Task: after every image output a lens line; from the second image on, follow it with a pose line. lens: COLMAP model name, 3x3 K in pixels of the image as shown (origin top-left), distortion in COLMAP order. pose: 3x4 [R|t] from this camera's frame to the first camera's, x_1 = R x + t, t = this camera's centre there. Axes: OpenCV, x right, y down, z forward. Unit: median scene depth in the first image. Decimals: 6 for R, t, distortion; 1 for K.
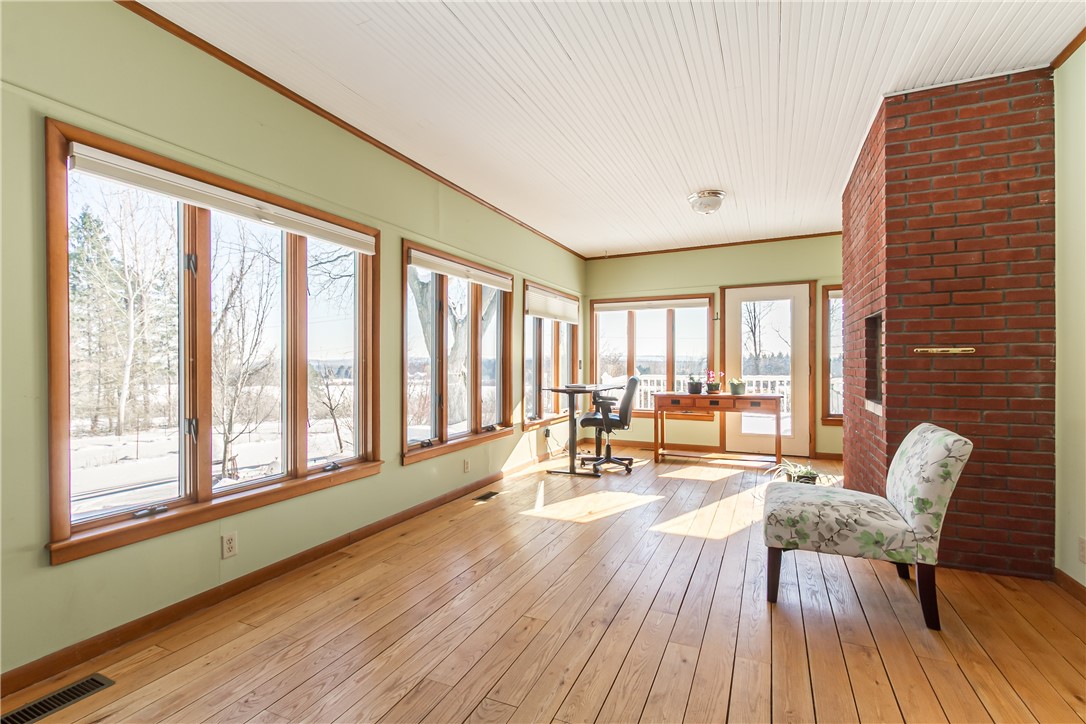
lens RADIAL K [[495.6, 0, 549.2], [0, 495.6, 360.9], [0, 0, 1]] dist [0.005713, -0.003030]
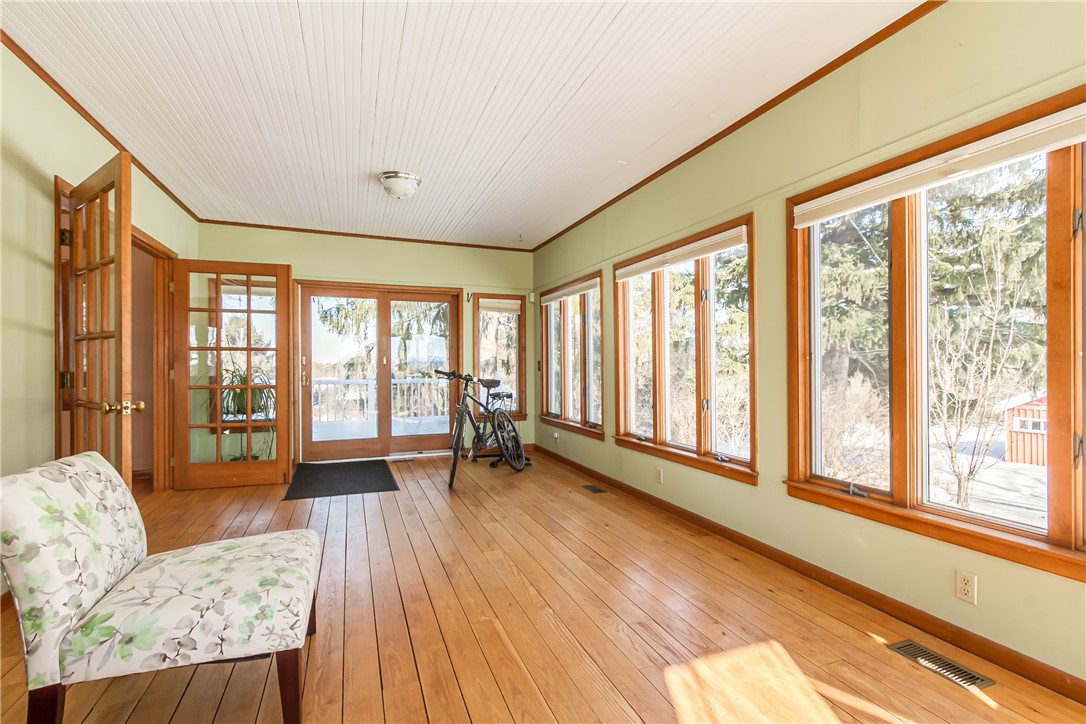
lens RADIAL K [[495.6, 0, 547.9], [0, 495.6, 367.4], [0, 0, 1]] dist [0.005713, -0.003030]
pose [[-0.702256, 0.004529, -0.711910, 0.590080], [0.007715, 0.999969, -0.001249, 0.014055], [0.711883, -0.006369, -0.702269, 1.465588]]
